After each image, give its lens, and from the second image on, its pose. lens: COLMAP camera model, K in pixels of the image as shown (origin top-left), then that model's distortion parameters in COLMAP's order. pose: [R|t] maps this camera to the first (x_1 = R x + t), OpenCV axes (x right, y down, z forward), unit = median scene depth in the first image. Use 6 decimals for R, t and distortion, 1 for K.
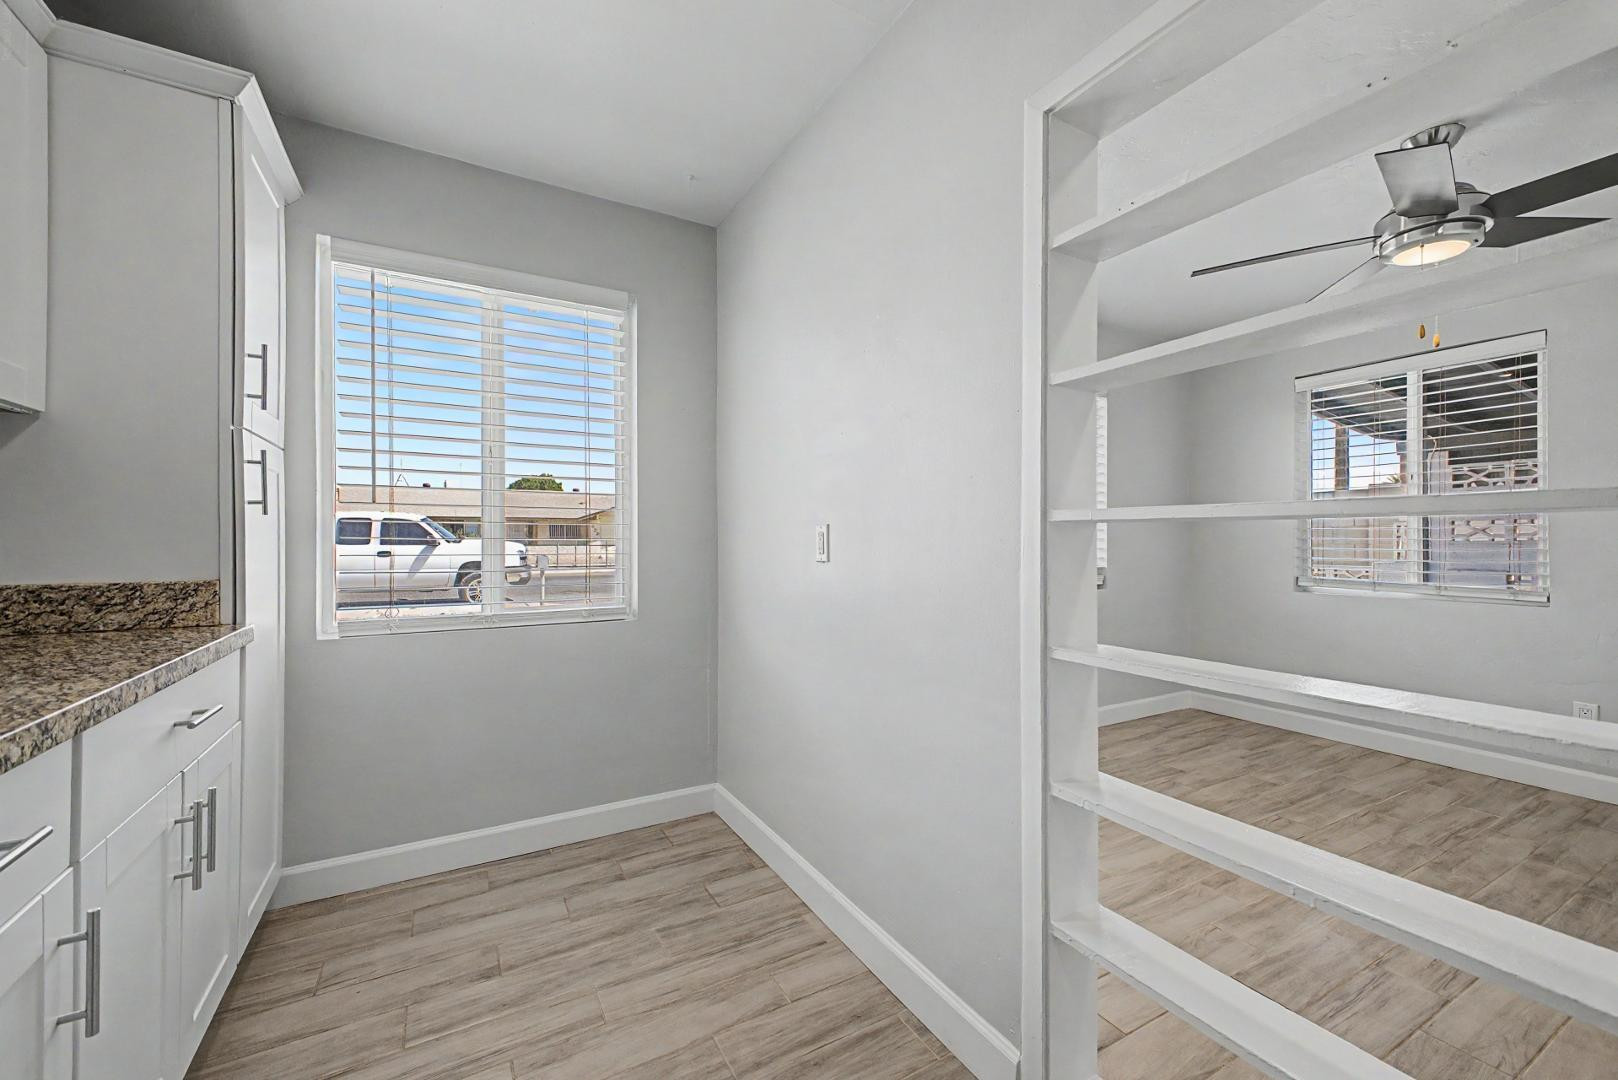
lens RADIAL K [[640.9, 0, 806.9], [0, 640.9, 537.4], [0, 0, 1]] dist [0.016393, -0.005083]
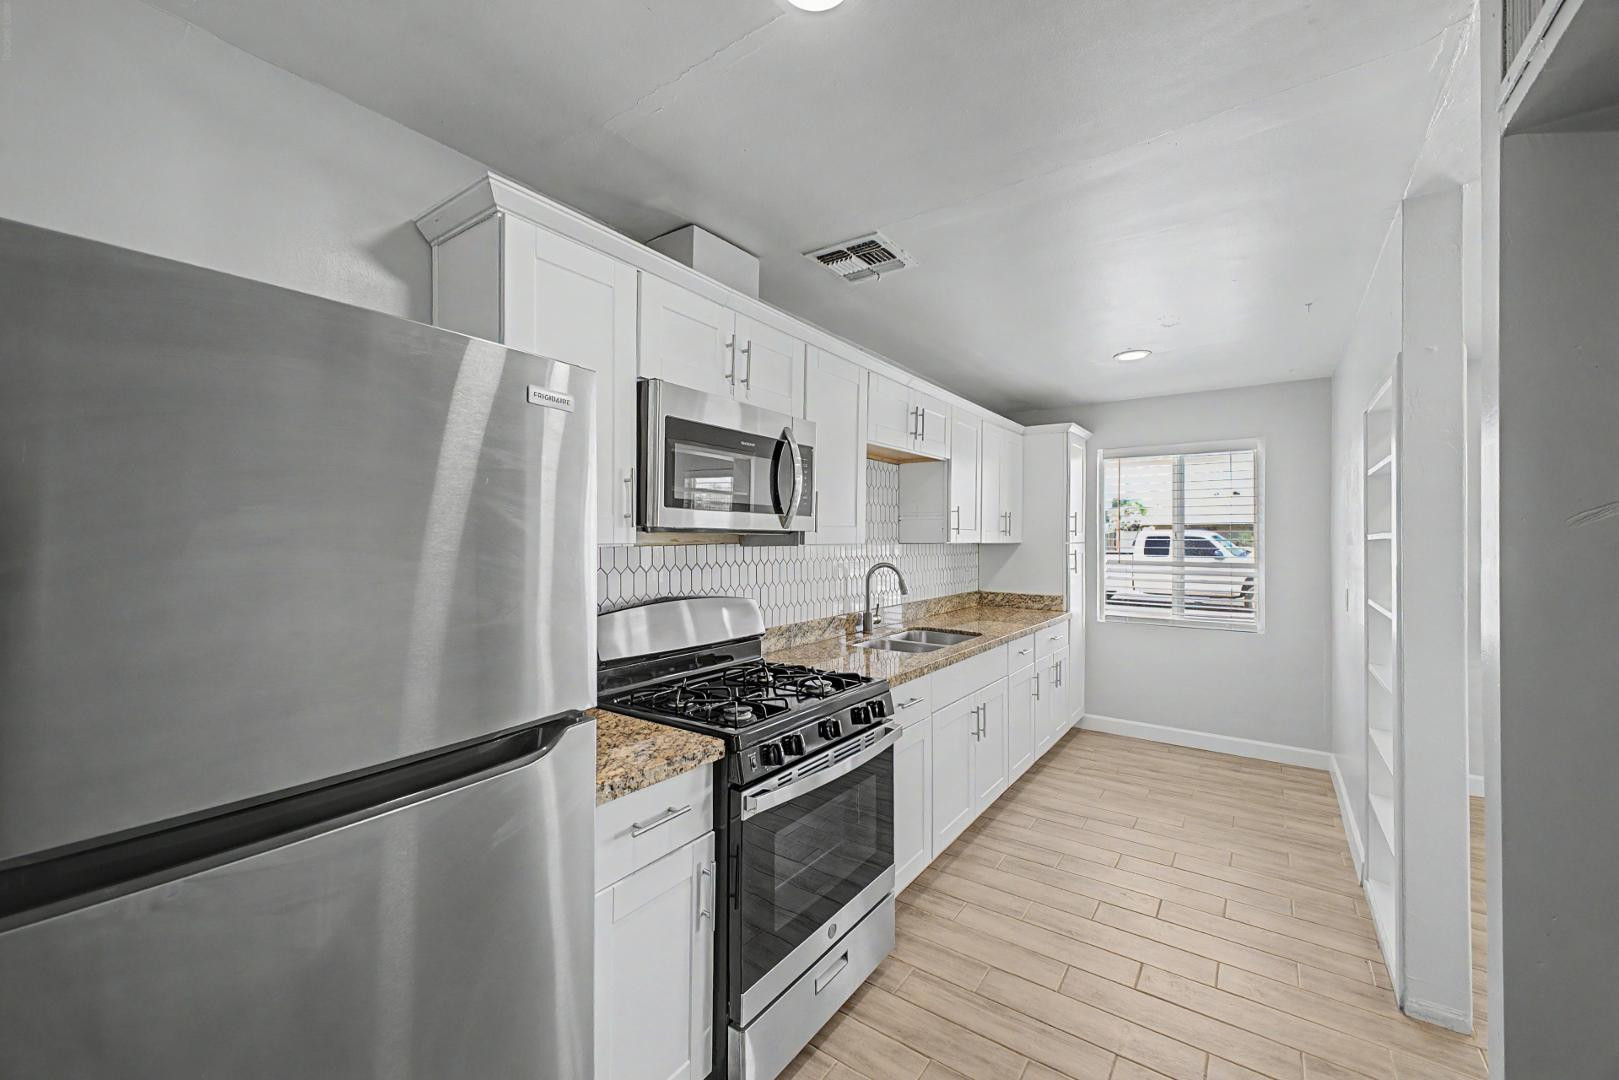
lens RADIAL K [[641.3, 0, 810.2], [0, 641.3, 534.4], [0, 0, 1]] dist [0.016393, -0.005083]
pose [[0.429462, -0.004248, -0.903075, 0.885325], [-0.004849, 0.999964, -0.007010, -0.132829], [0.903072, 0.007389, 0.429426, -0.924771]]
